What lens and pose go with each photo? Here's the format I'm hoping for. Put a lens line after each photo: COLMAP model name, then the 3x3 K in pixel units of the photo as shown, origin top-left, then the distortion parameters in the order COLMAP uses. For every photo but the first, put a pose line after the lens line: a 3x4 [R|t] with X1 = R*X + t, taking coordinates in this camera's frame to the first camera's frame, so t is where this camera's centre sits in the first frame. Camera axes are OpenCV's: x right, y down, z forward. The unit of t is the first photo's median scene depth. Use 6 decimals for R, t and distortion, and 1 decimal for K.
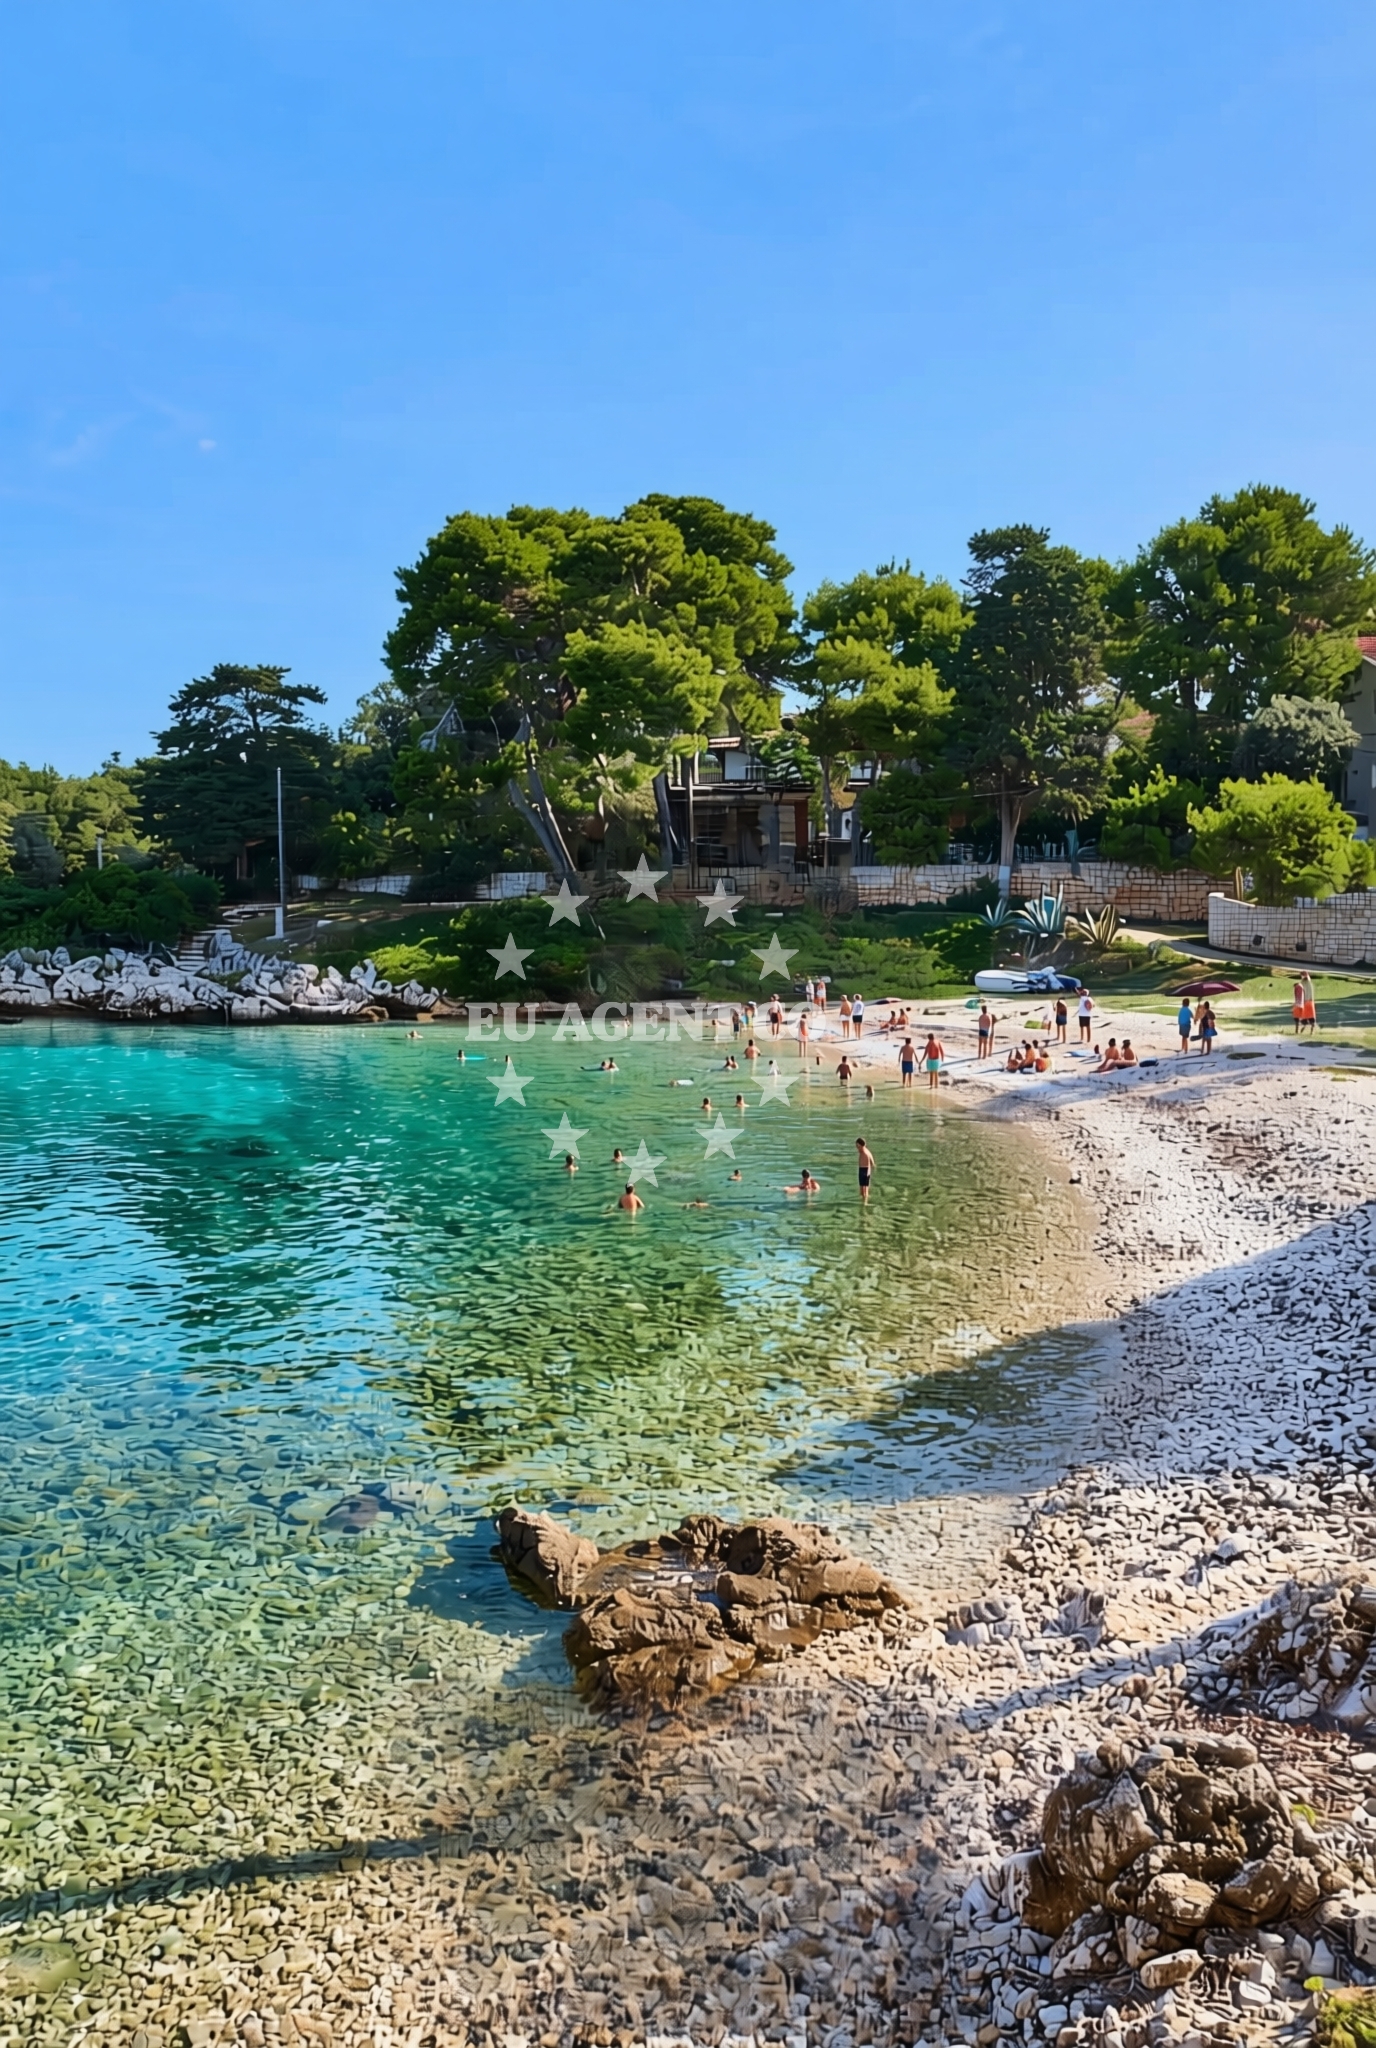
lens RADIAL K [[1722.5, 0, 563.7], [0, 1722.5, 988.8], [0, 0, 1]] dist [-0.020962, 0.013677]
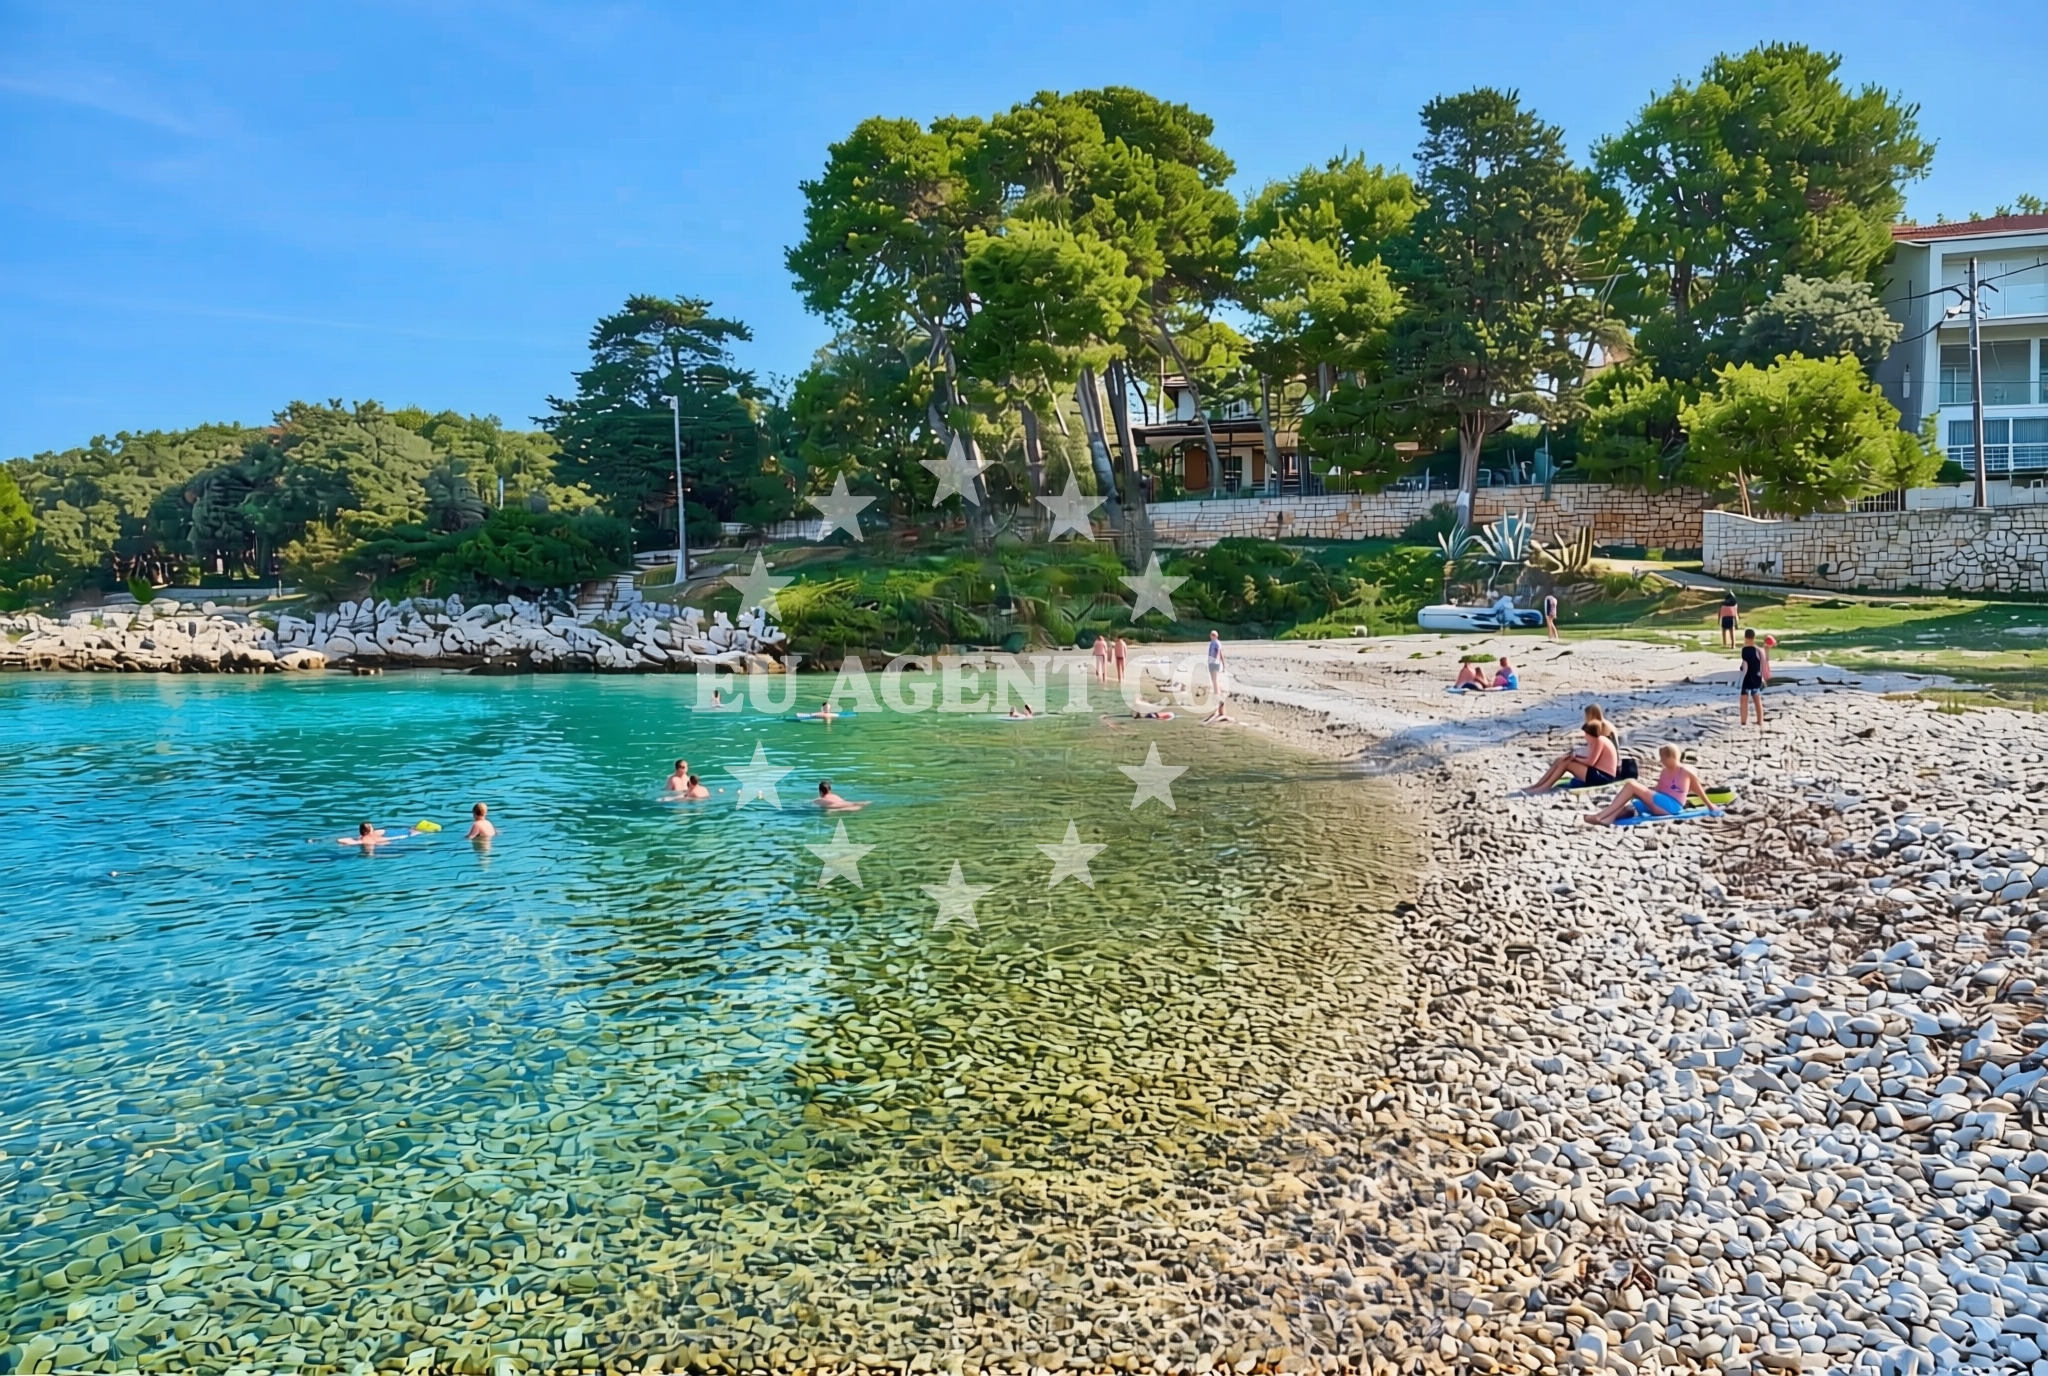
lens RADIAL K [[1451.8, 0, 1032.4], [0, 1451.8, 724.9], [0, 0, 1]] dist [-0.017341, 0.001999]
pose [[0.997102, 0.001299, -0.076071, 0.092202], [0.001695, 0.999227, 0.039275, 0.018042], [0.076064, -0.039291, 0.996329, 0.242689]]
